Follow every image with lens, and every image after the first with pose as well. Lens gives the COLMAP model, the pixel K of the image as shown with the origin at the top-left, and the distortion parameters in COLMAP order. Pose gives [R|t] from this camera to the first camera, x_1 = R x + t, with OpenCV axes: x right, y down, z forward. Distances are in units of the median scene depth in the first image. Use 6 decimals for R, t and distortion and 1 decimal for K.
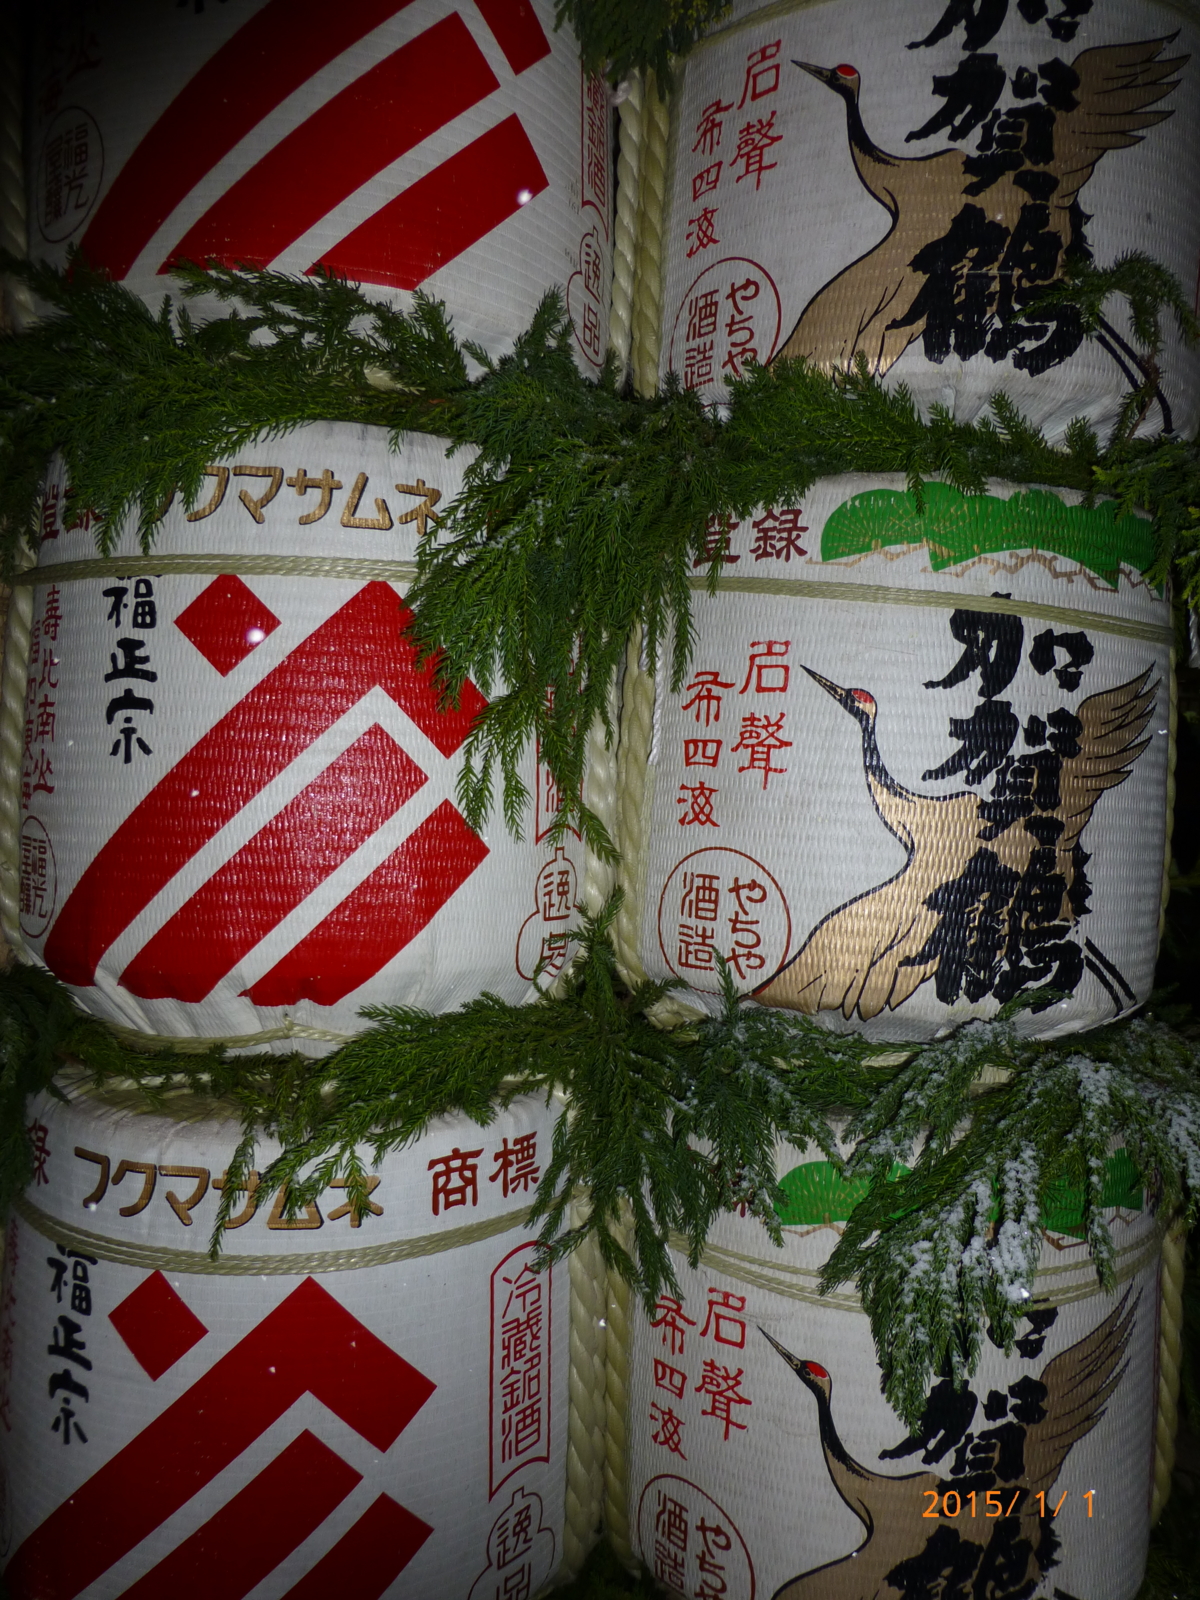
lens RADIAL K [[1120.1, 0, 596.5], [0, 1120.1, 800.8], [0, 0, 1]] dist [-0.008039, -0.000975]
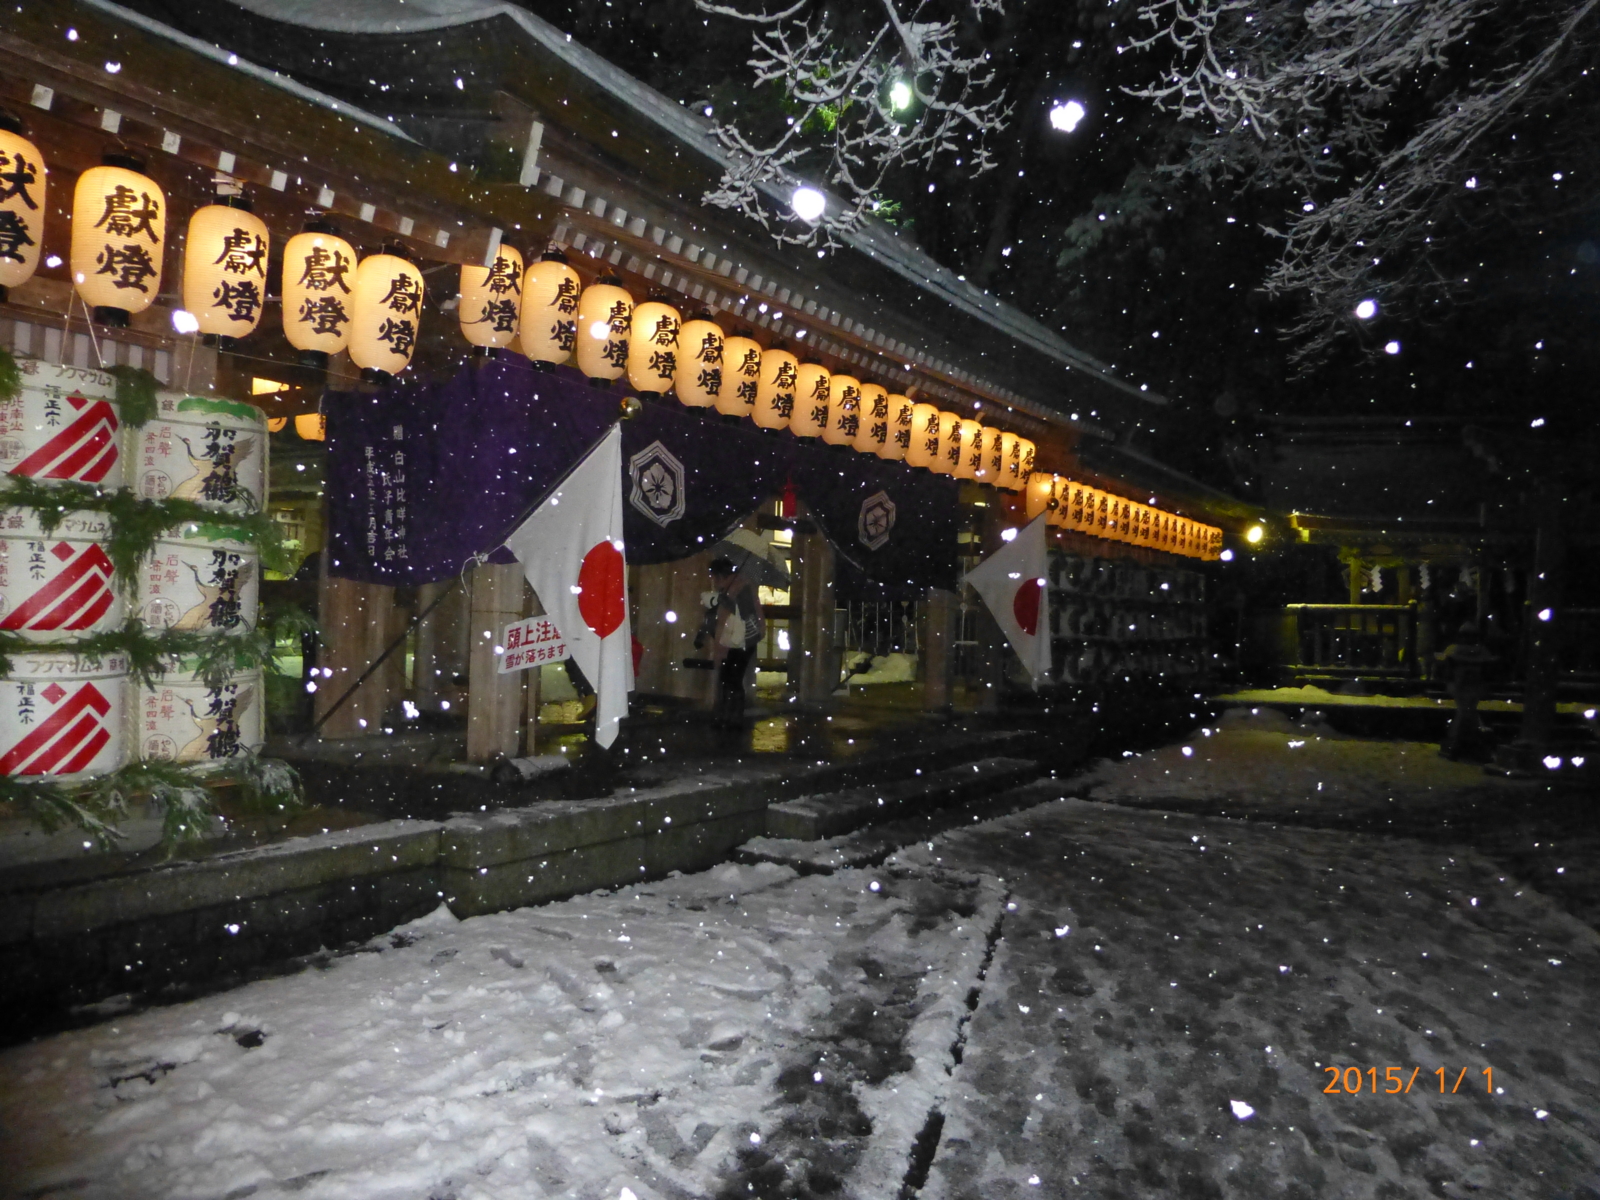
lens RADIAL K [[1120.1, 0, 796.5], [0, 1120.1, 597.7], [0, 0, 1]] dist [-0.008039, -0.000975]
pose [[0.621432, -0.015812, 0.783309, -2.019709], [0.035081, 0.999355, -0.007658, 0.180571], [-0.782683, 0.032238, 0.621585, -4.239480]]
